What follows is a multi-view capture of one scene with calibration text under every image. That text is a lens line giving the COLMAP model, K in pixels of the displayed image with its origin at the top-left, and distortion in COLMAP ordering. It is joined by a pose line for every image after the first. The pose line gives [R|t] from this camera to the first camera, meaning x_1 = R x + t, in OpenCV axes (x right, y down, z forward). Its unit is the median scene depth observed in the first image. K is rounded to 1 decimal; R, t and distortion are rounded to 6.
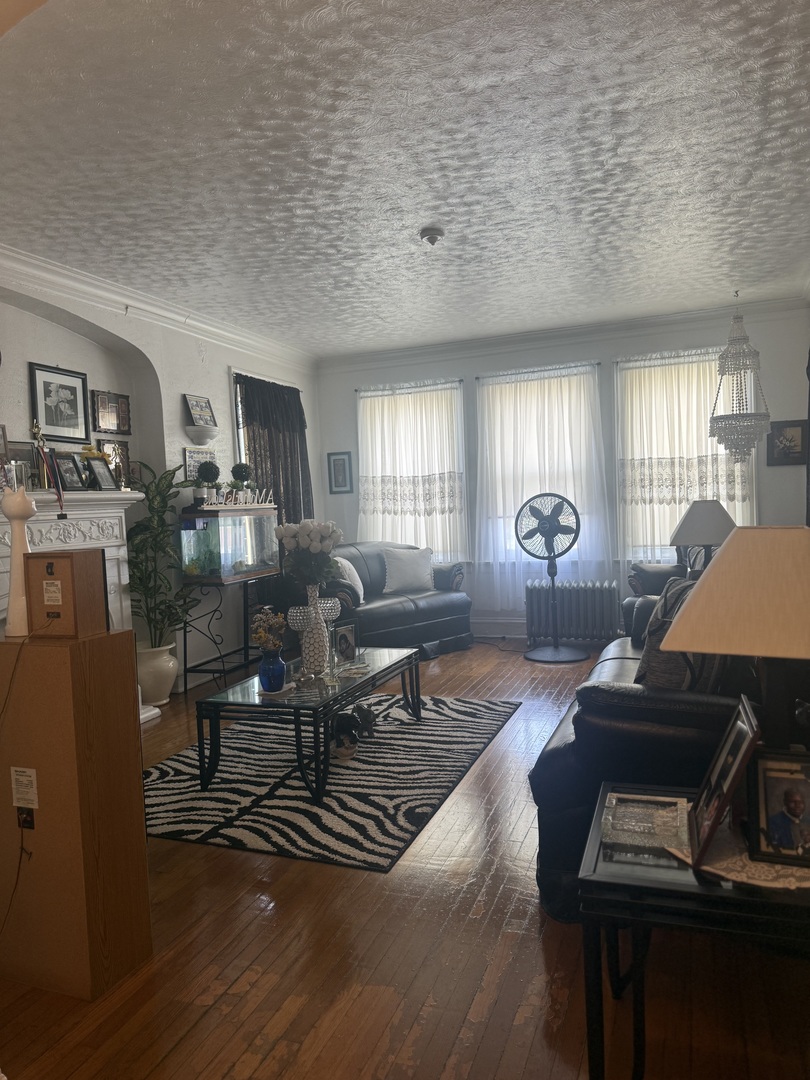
lens RADIAL K [[771.6, 0, 405.7], [0, 771.6, 540.9], [0, 0, 1]] dist [0.038921, -0.003002]
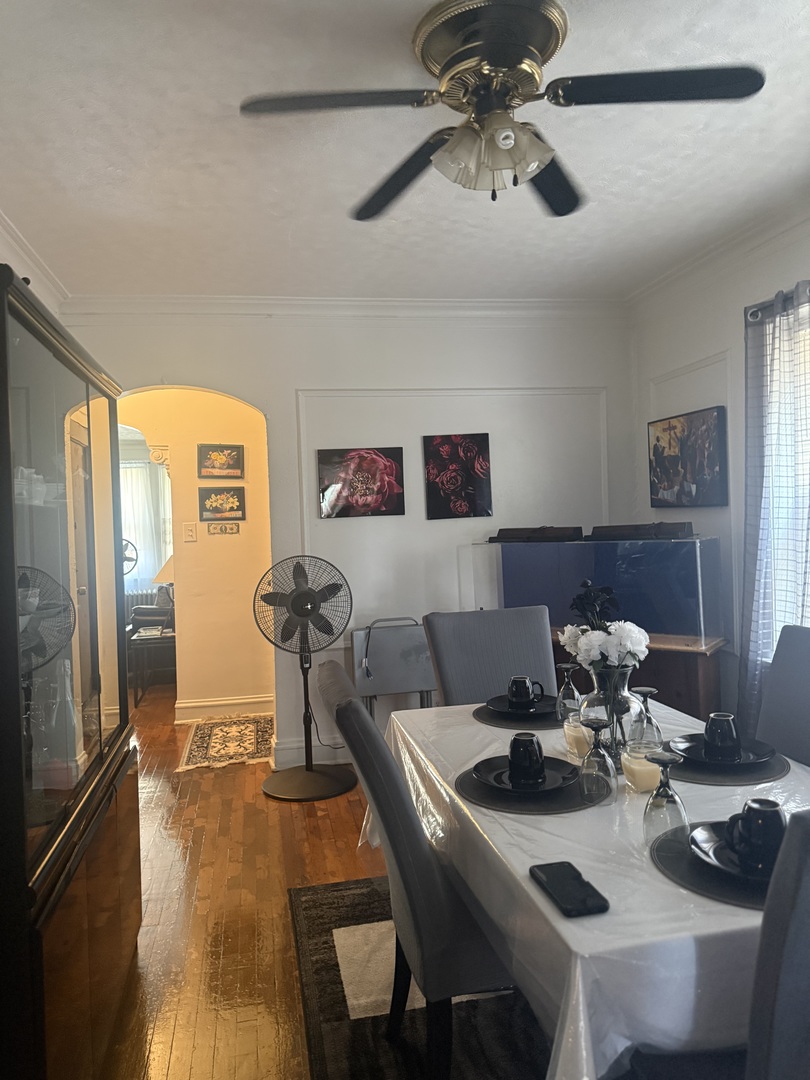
lens RADIAL K [[771.6, 0, 404.7], [0, 771.6, 538.6], [0, 0, 1]] dist [0.038921, -0.003002]
pose [[0.852466, 0.003705, 0.522769, -0.162949], [0.027171, 0.998309, -0.051382, 0.040384], [-0.522076, 0.058006, 0.850924, -0.740825]]
